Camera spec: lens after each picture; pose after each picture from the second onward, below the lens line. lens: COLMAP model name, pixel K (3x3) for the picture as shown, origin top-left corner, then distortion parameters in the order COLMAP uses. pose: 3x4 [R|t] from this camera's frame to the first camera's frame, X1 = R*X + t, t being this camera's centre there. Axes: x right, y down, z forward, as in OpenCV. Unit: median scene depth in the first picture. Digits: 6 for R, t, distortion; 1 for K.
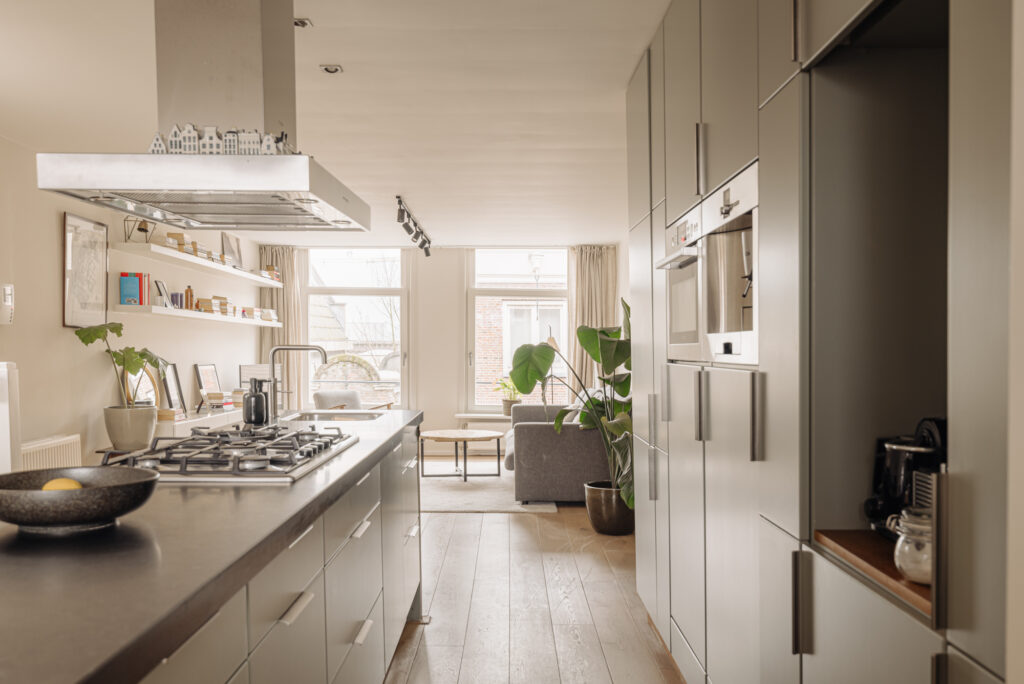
lens RADIAL K [[956.5, 0, 512.2], [0, 956.5, 344.7], [0, 0, 1]] dist [-0.001233, 0.000000]
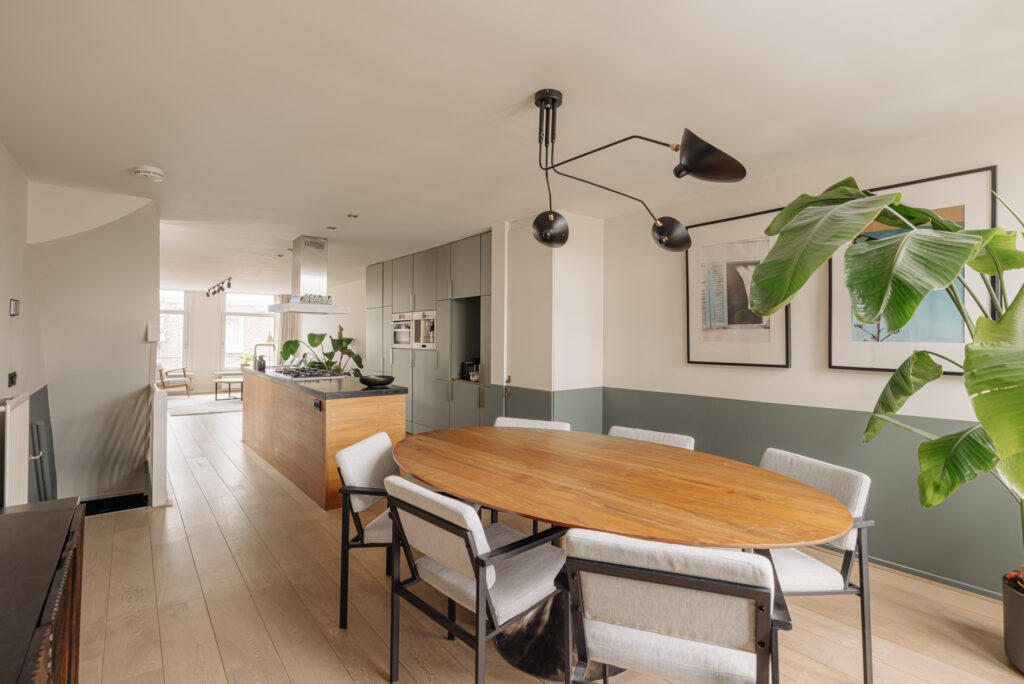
lens RADIAL K [[509.2, 0, 511.3], [0, 509.2, 336.8], [0, 0, 1]] dist [-0.000237, -0.000019]
pose [[0.803685, 0.000802, 0.595054, -0.209851], [-0.004921, 0.999974, 0.005298, -0.013033], [-0.595035, -0.007186, 0.803668, -0.286448]]
